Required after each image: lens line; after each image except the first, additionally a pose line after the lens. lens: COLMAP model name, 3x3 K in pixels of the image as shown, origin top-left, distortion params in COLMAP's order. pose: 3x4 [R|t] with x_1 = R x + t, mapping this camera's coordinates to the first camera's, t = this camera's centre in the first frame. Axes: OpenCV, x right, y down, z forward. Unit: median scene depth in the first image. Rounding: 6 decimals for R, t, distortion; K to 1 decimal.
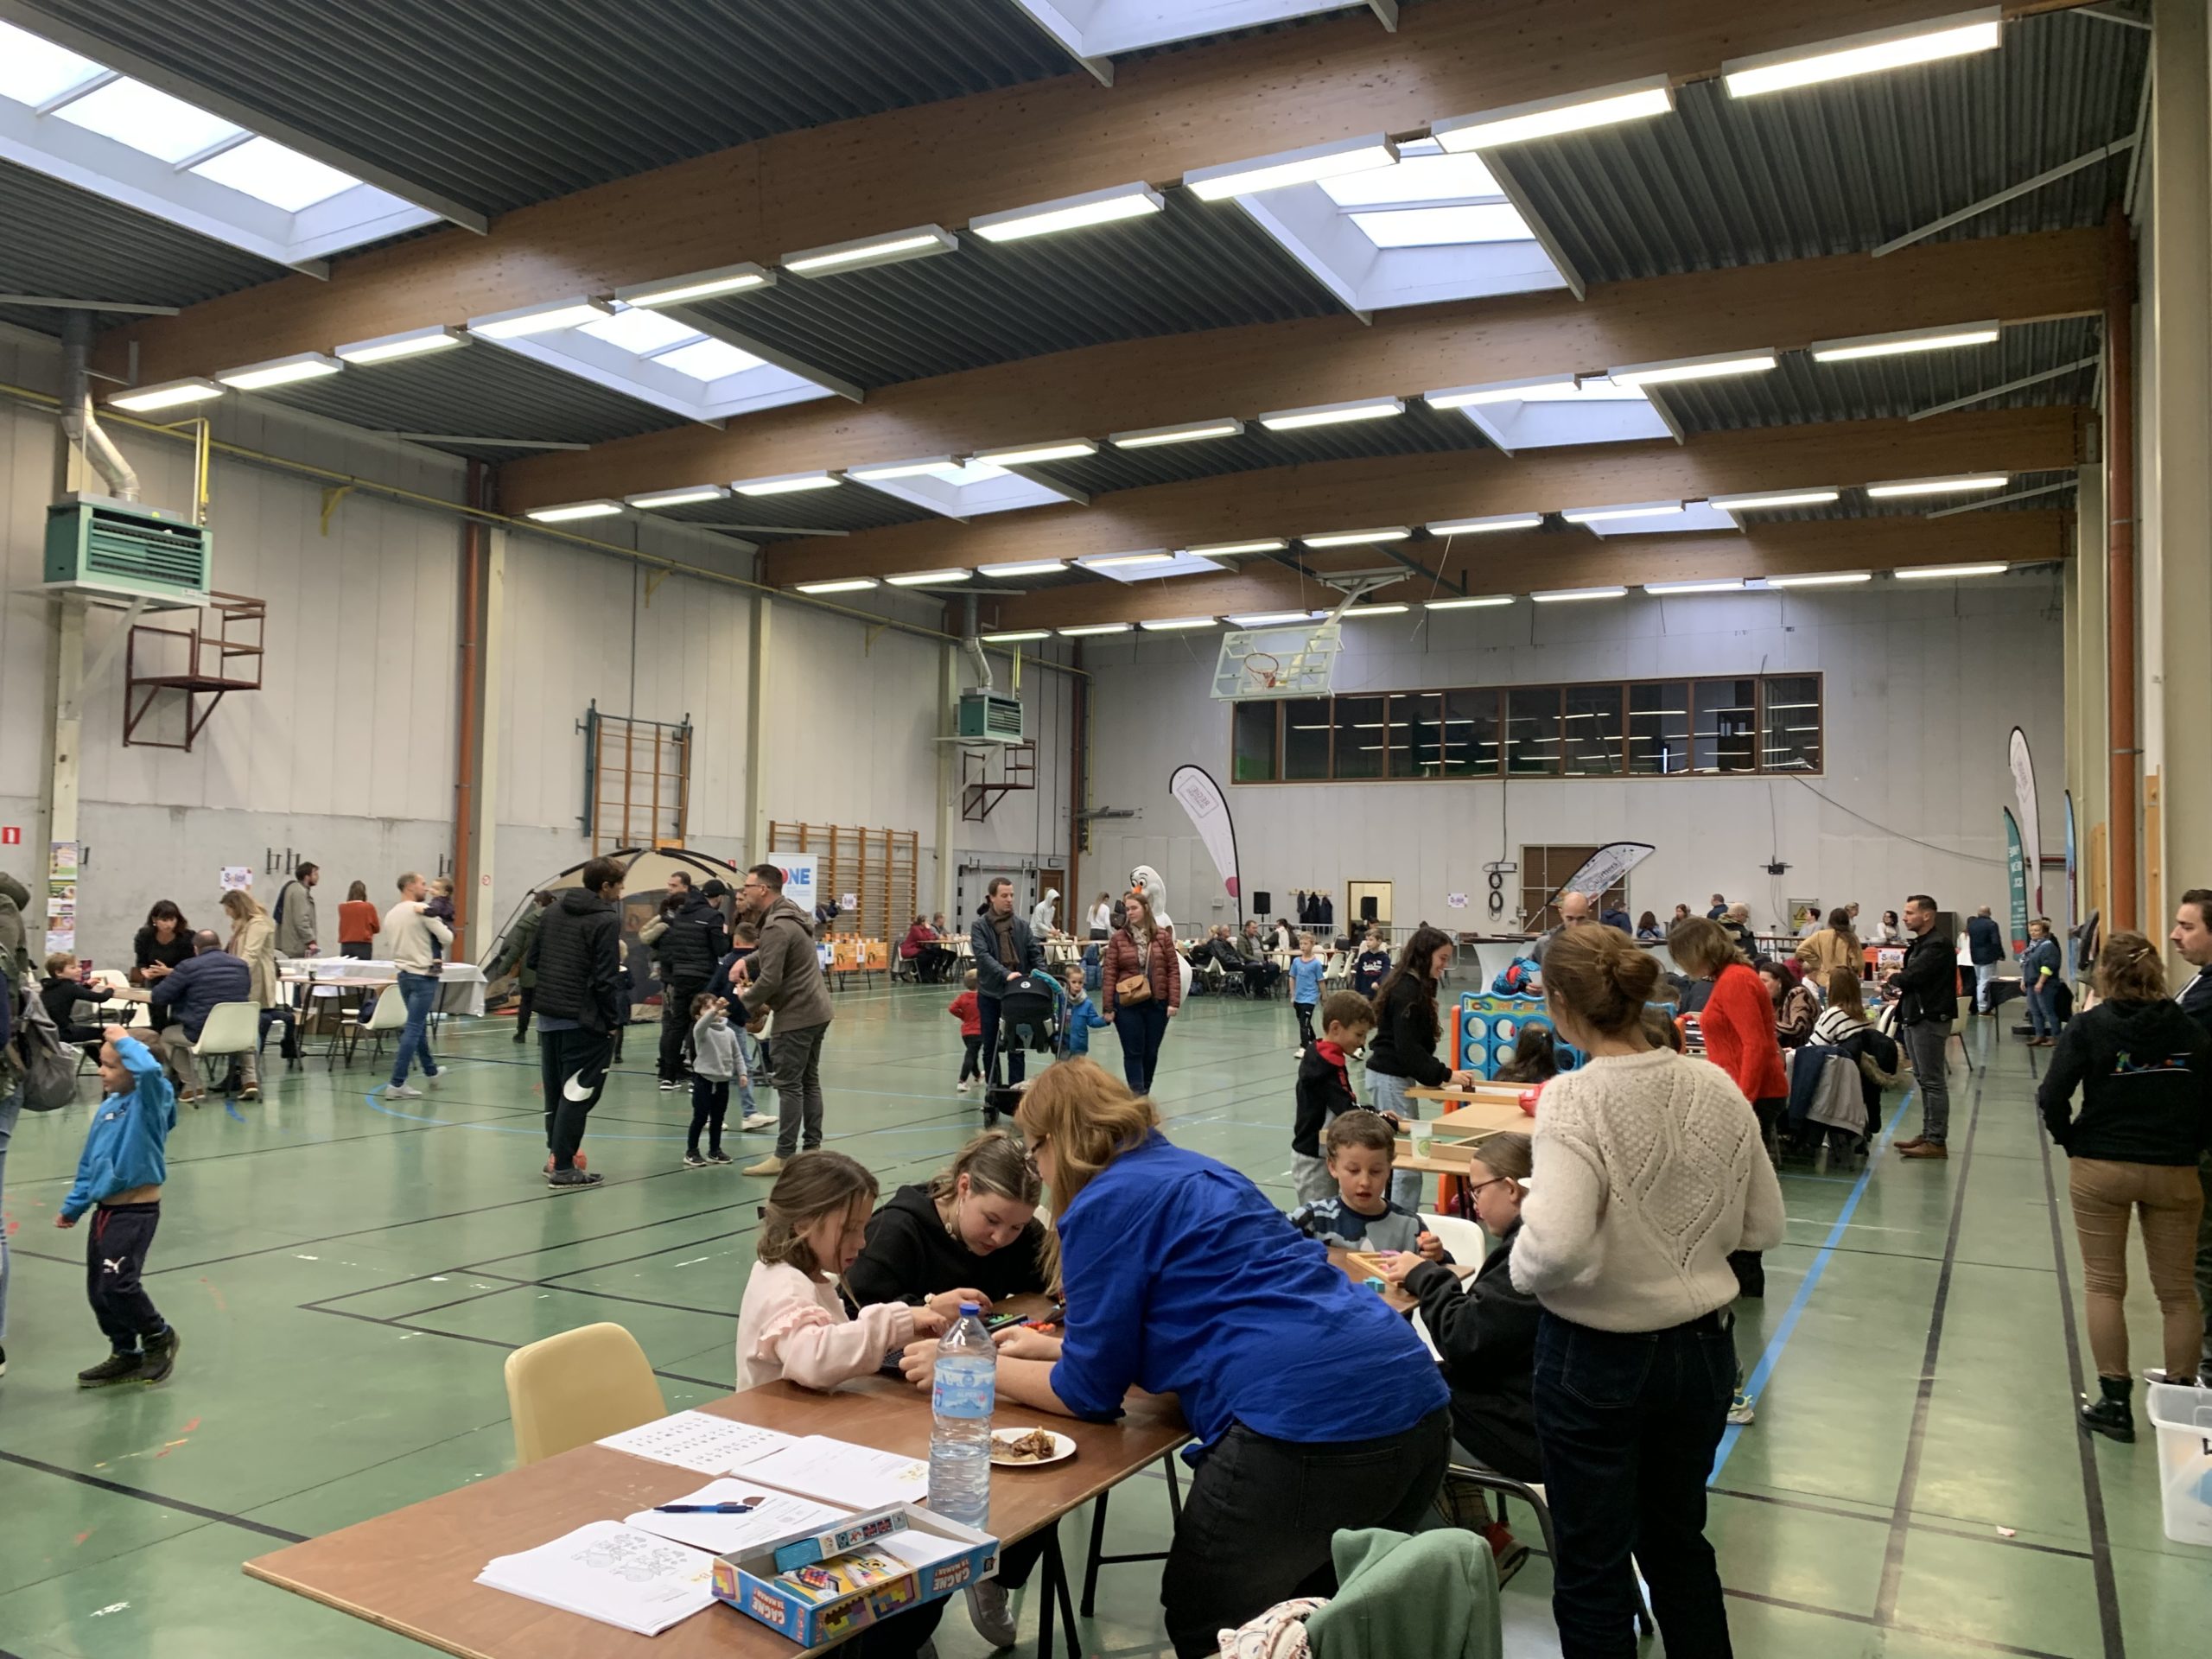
lens RADIAL K [[1755.1, 0, 1099.5], [0, 1755.1, 817.9], [0, 0, 1]] dist [0.046003, -0.029468]
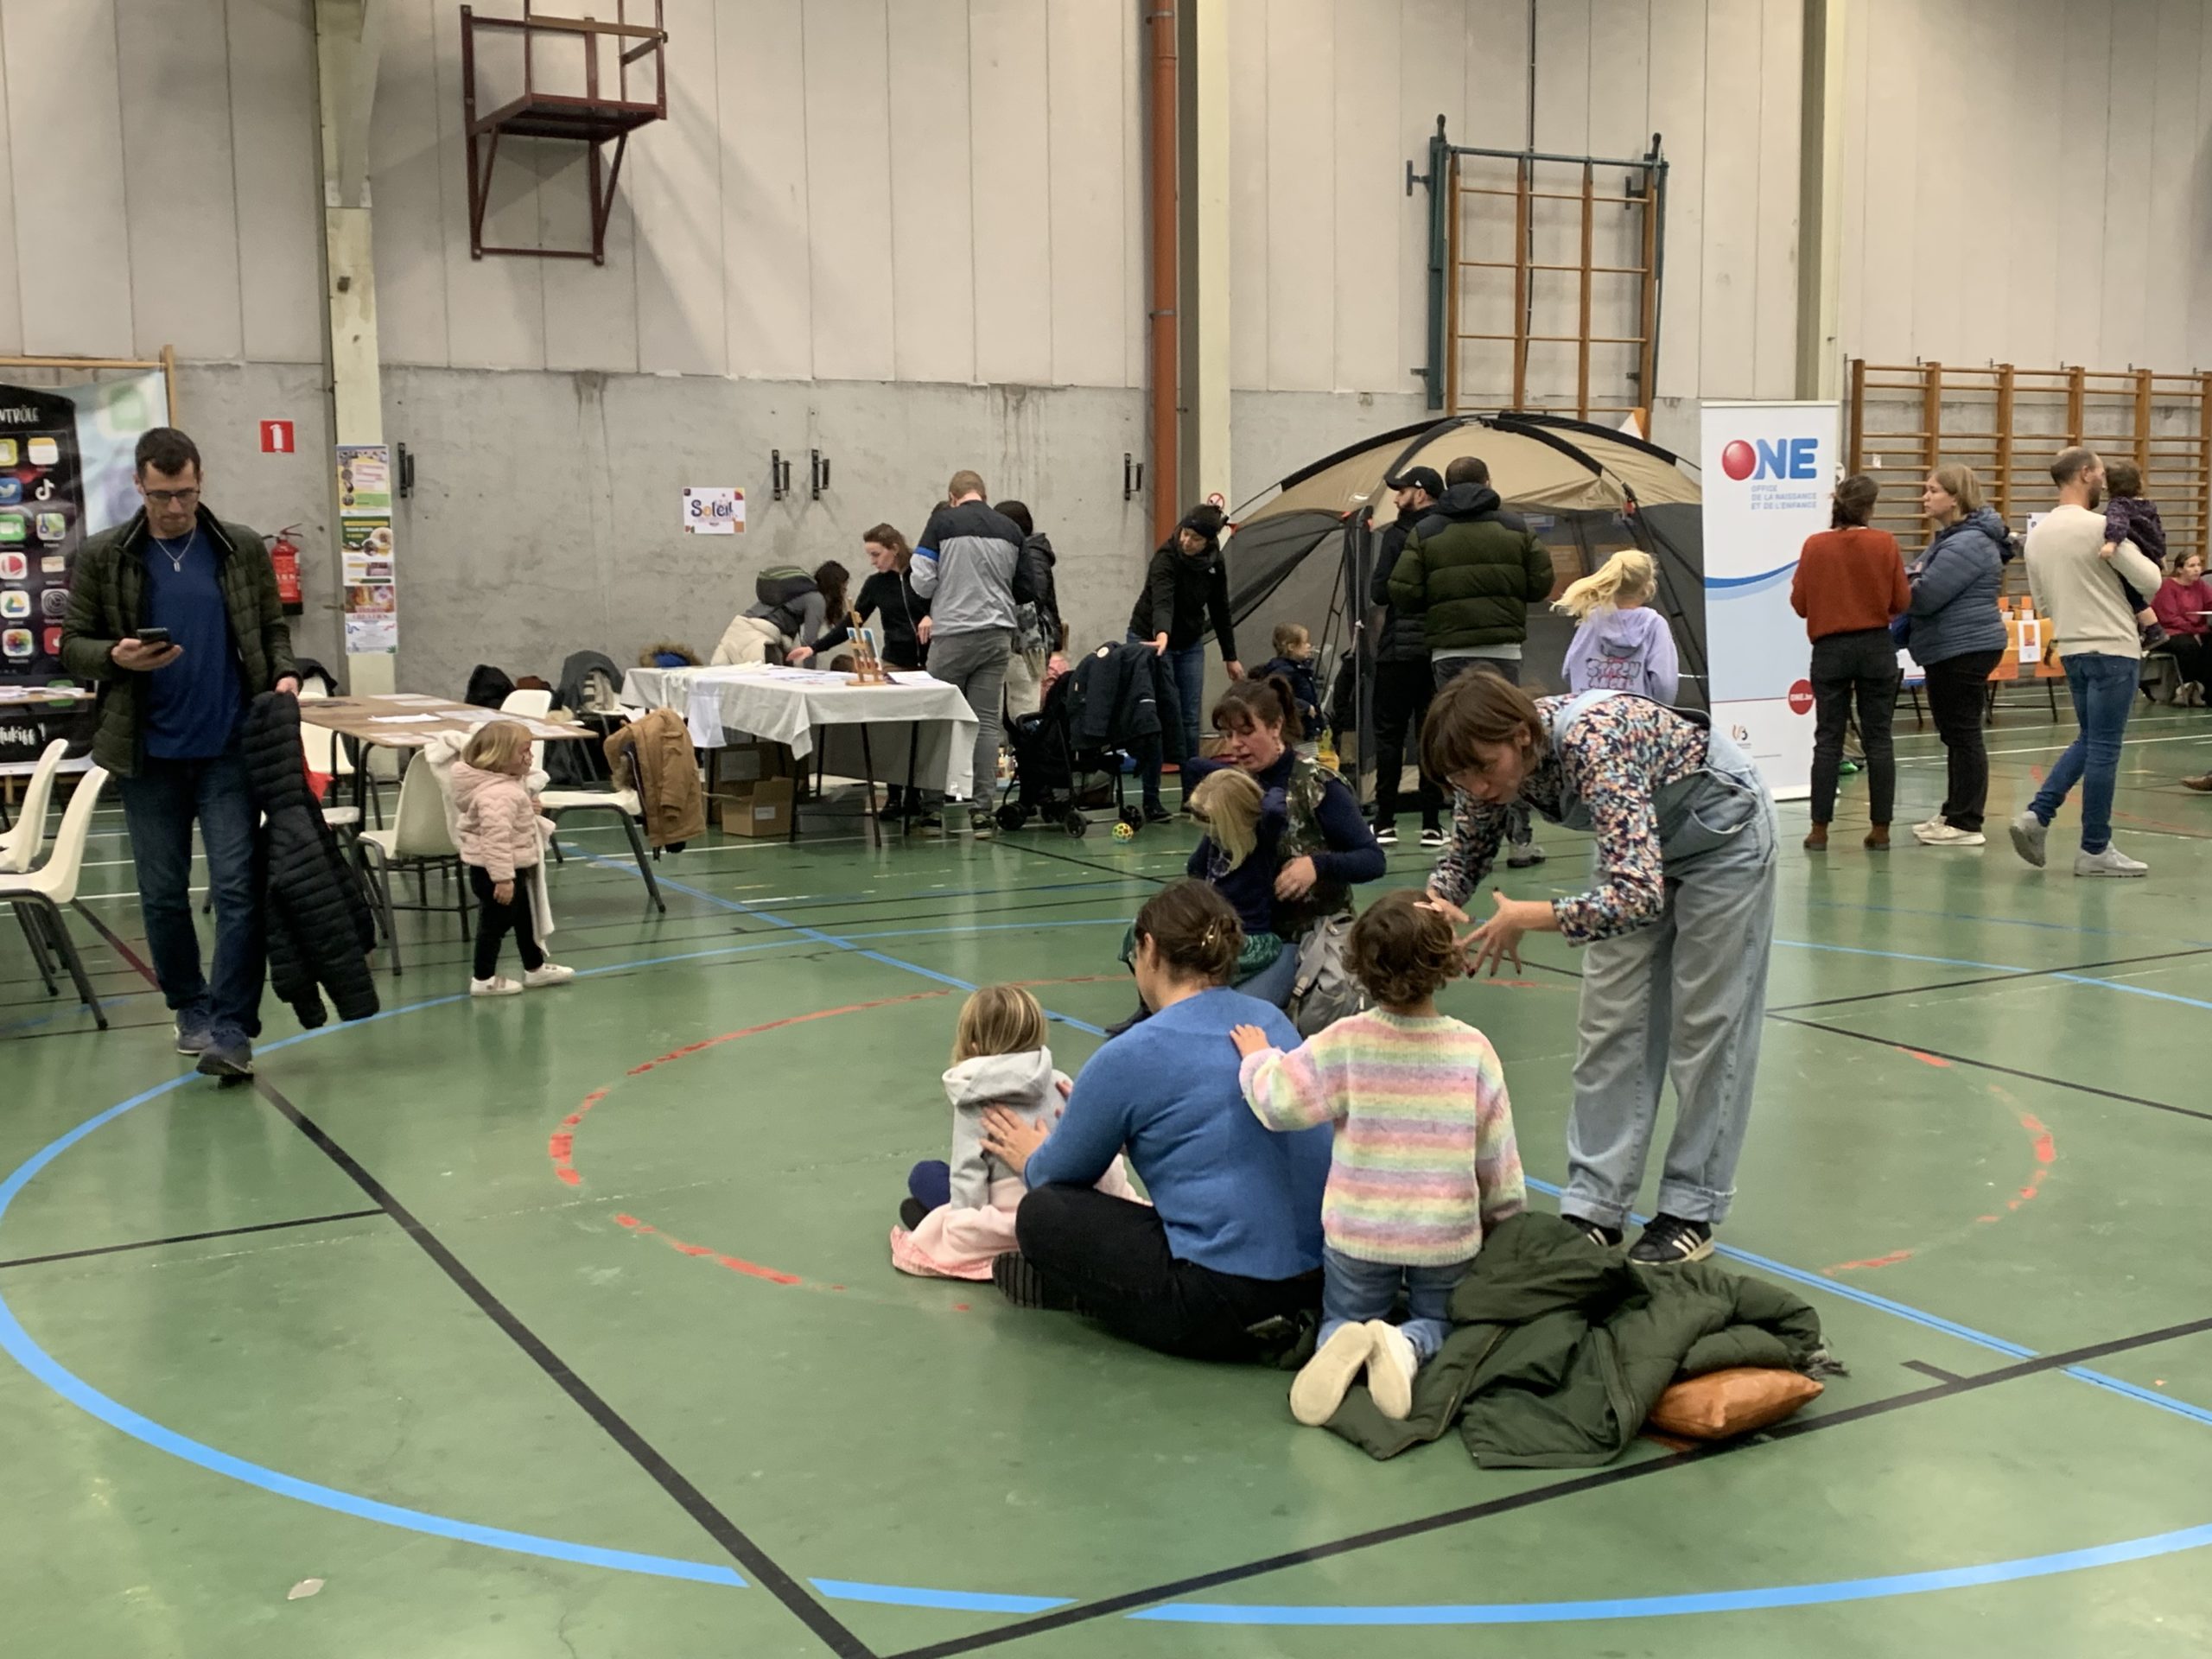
lens RADIAL K [[2409.1, 0, 1094.4], [0, 2409.1, 836.8], [0, 0, 1]] dist [0.045876, 0.000000]
pose [[0.841965, 0.035994, -0.538330, -0.004429], [0.050469, 0.988143, 0.145004, 0.026335], [0.537166, -0.149257, 0.830166, 0.374601]]
